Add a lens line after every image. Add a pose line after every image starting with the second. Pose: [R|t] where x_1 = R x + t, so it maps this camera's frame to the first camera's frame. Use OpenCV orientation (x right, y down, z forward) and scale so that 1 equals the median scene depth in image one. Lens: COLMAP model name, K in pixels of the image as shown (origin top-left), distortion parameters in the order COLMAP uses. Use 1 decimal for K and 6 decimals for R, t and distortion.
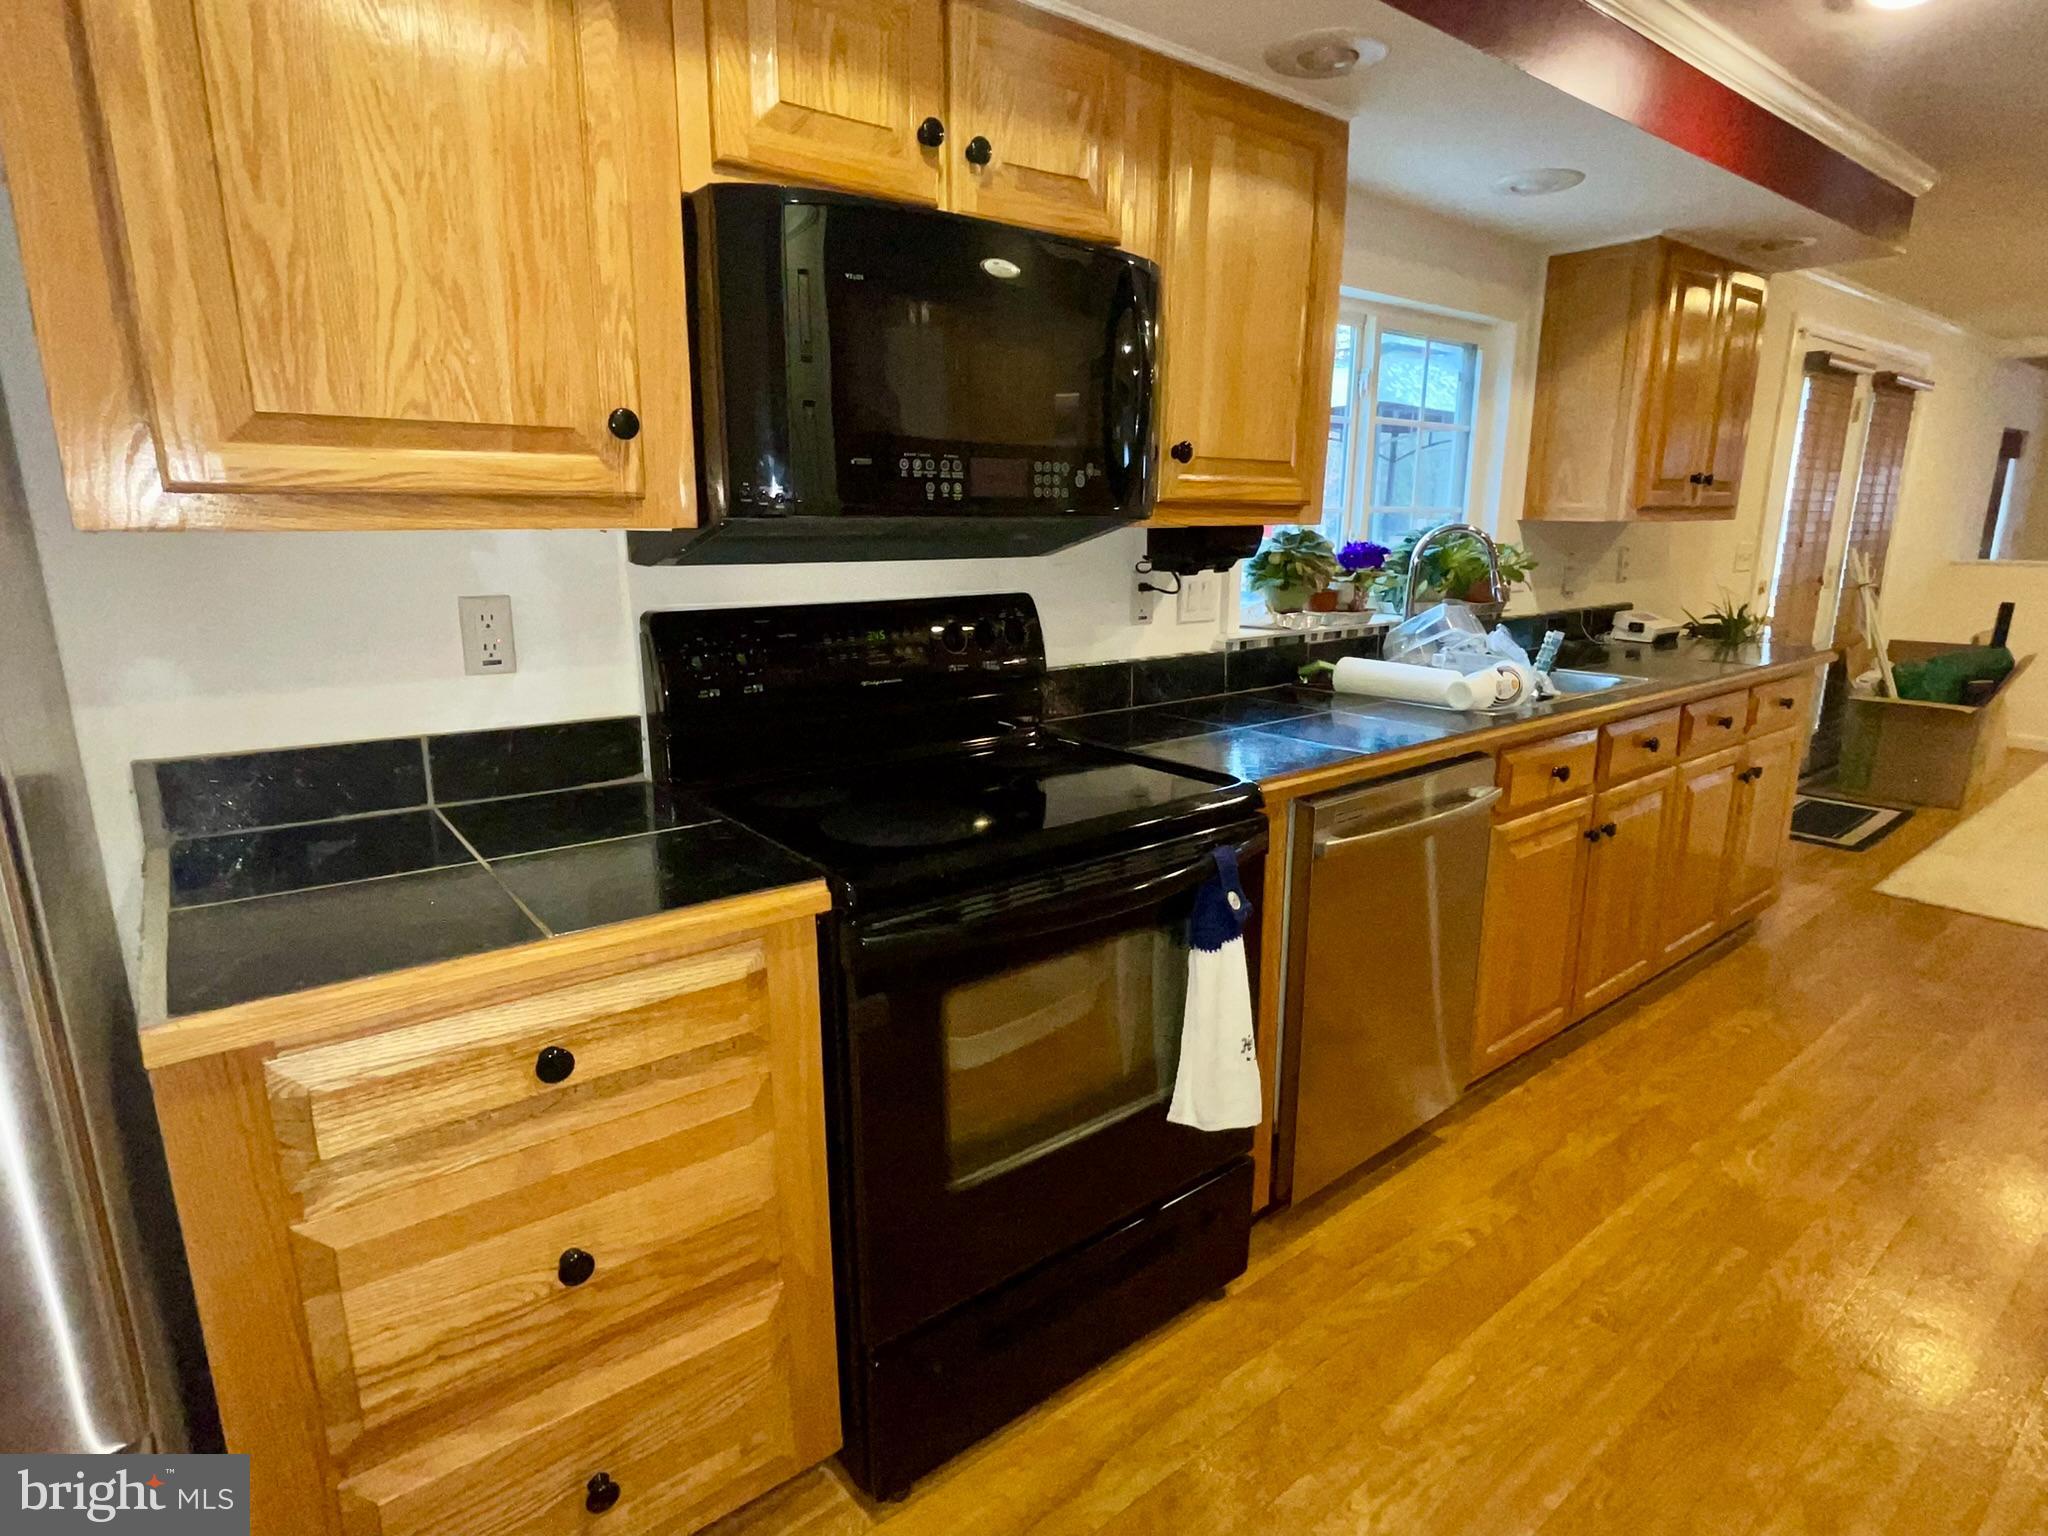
lens RADIAL K [[1076.0, 0, 1024.0], [0, 1076.0, 768.0], [0, 0, 1]] dist [-0.002195, -0.001736]
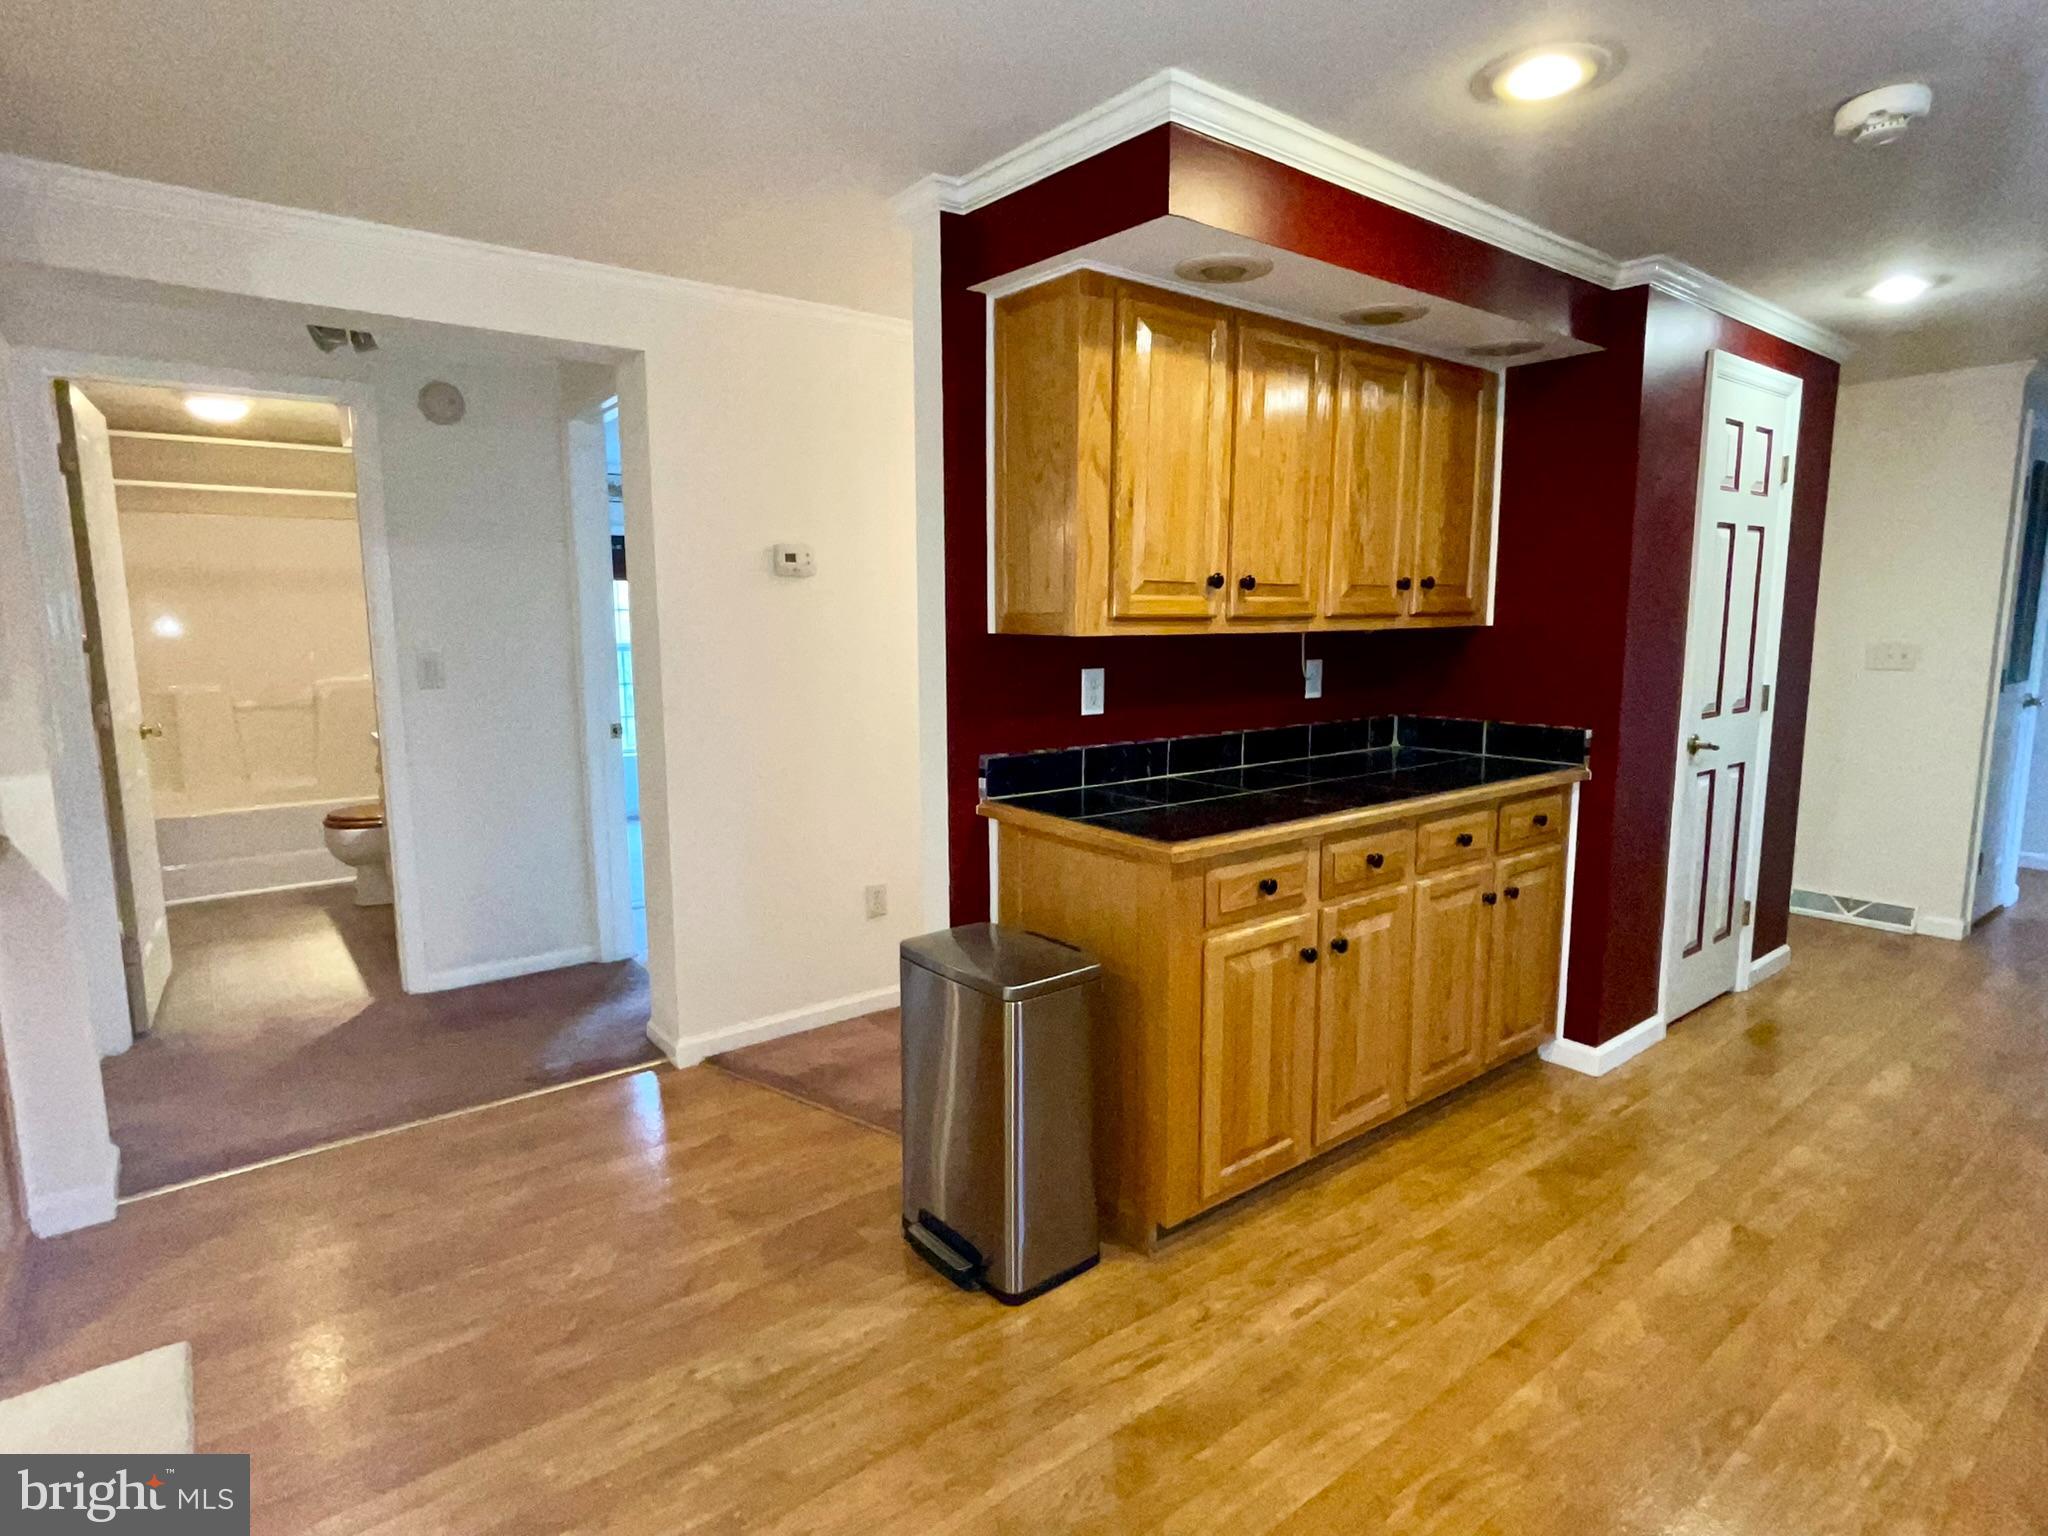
lens RADIAL K [[1088.5, 0, 1024.0], [0, 1088.5, 768.0], [0, 0, 1]] dist [0.002529, 0.000199]
pose [[-0.999996, 0.002286, -0.001754, 1.703405], [0.001462, 0.927047, 0.374942, -0.502361], [0.002484, 0.374938, -0.927046, 2.020391]]
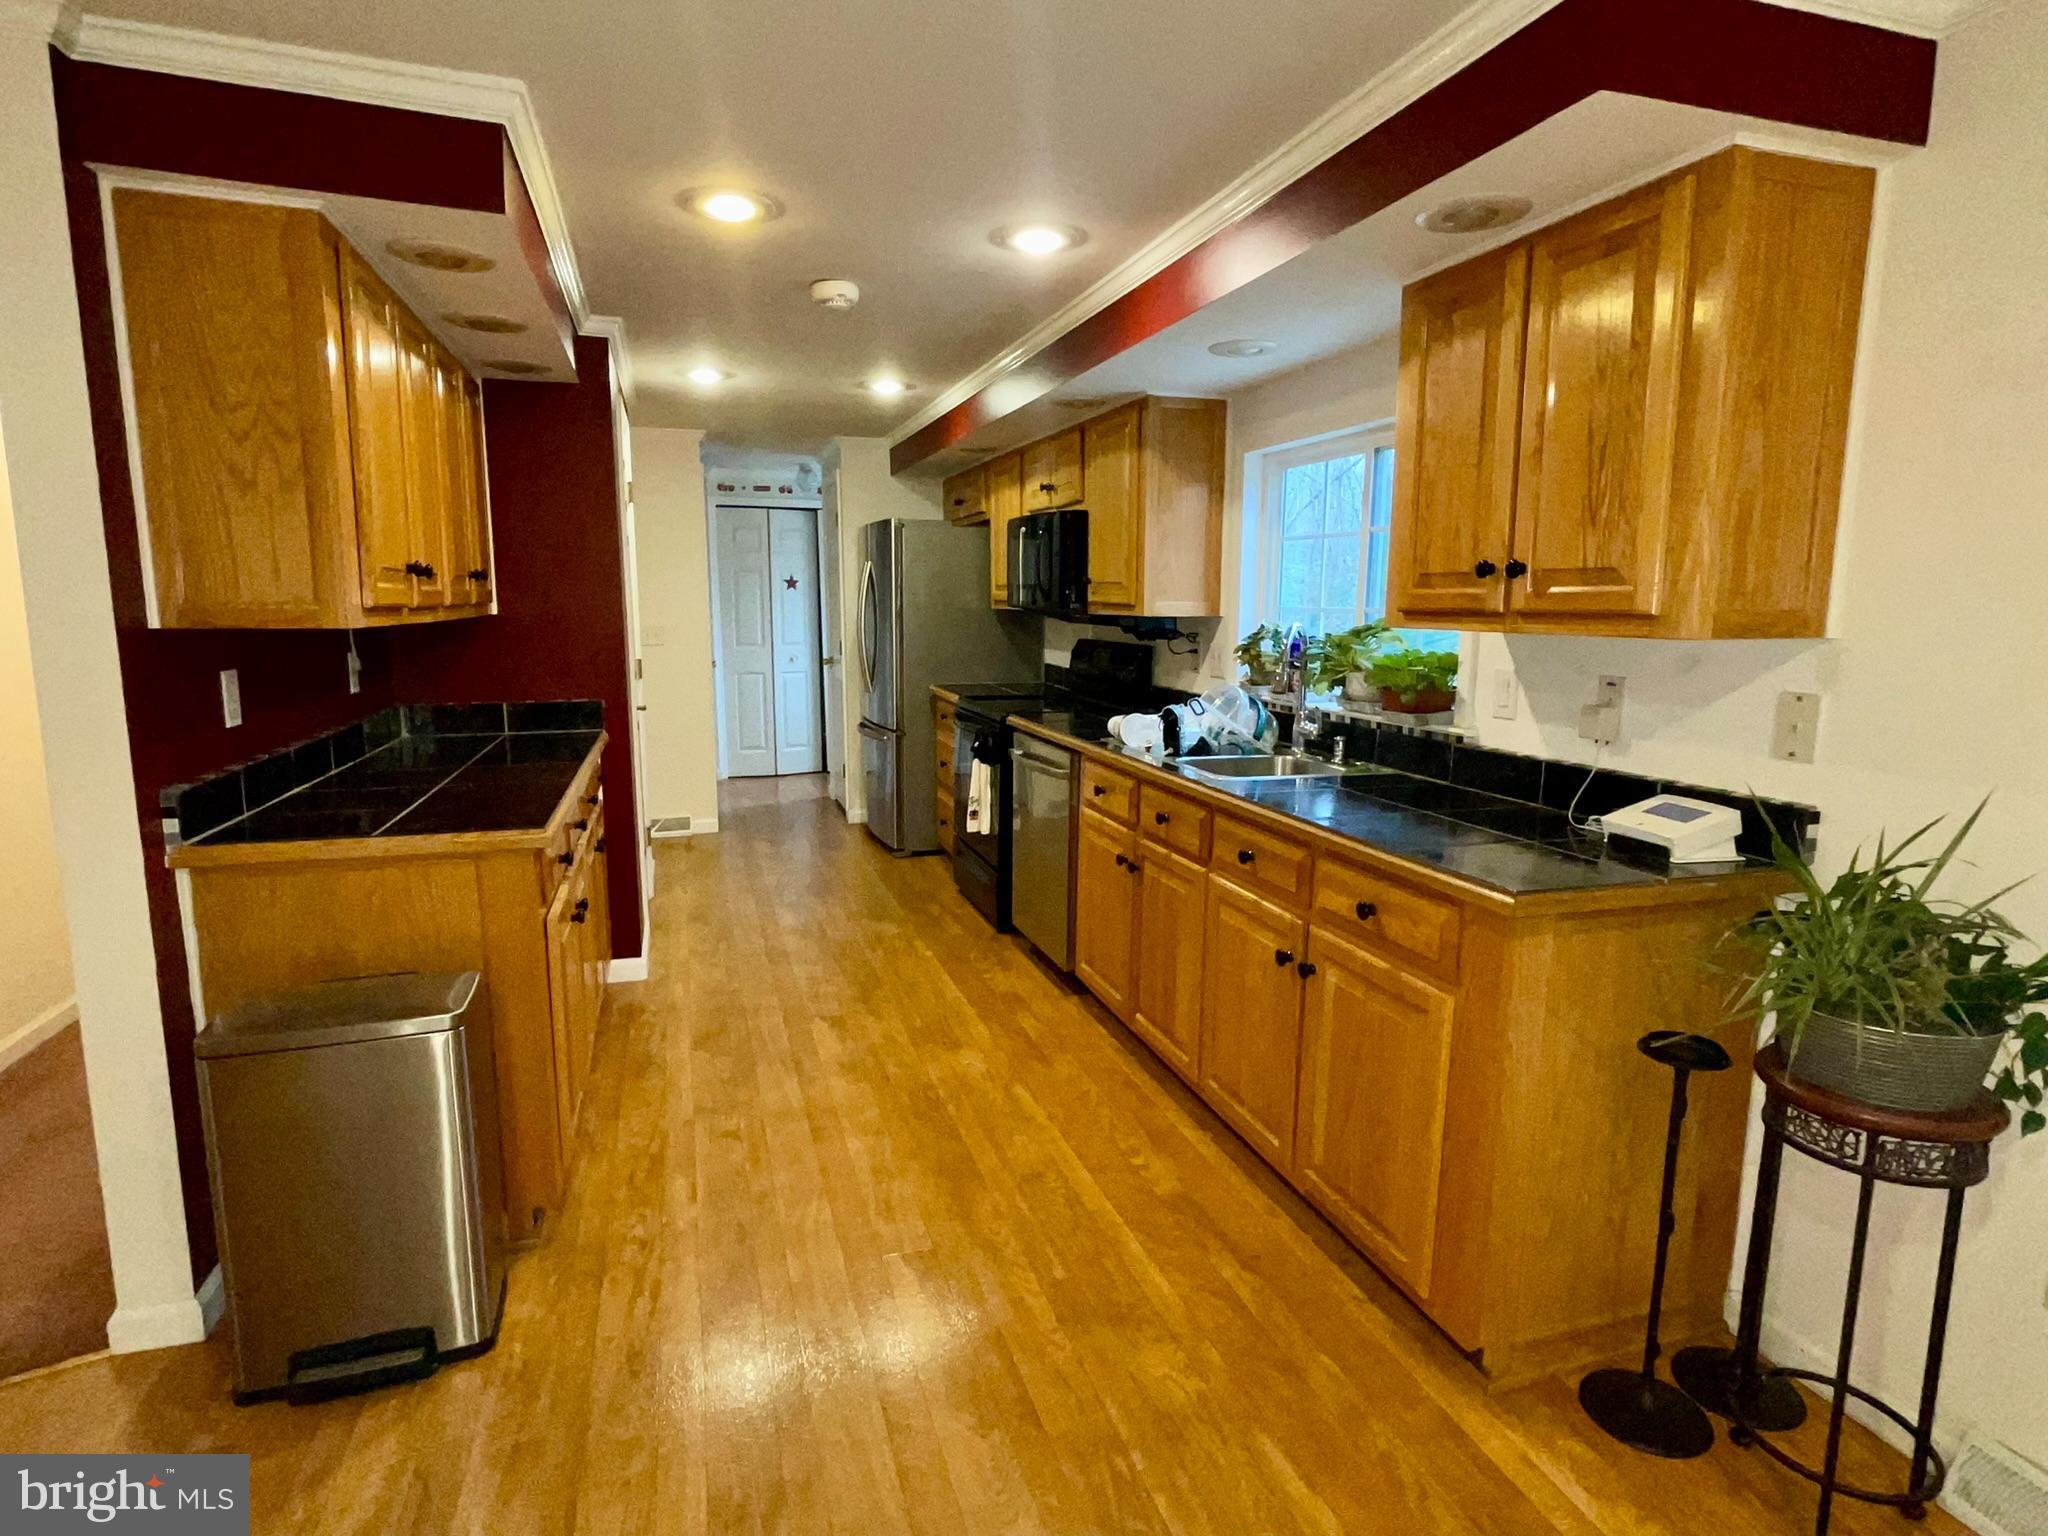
lens RADIAL K [[1076.0, 0, 1025.7], [0, 1076.0, 767.4], [0, 0, 1]] dist [-0.001051, -0.000164]
pose [[-0.347583, 0.142637, -0.926737, 2.475226], [-0.223309, 0.947330, 0.229561, -0.440550], [0.910669, 0.286741, -0.297424, 1.777809]]
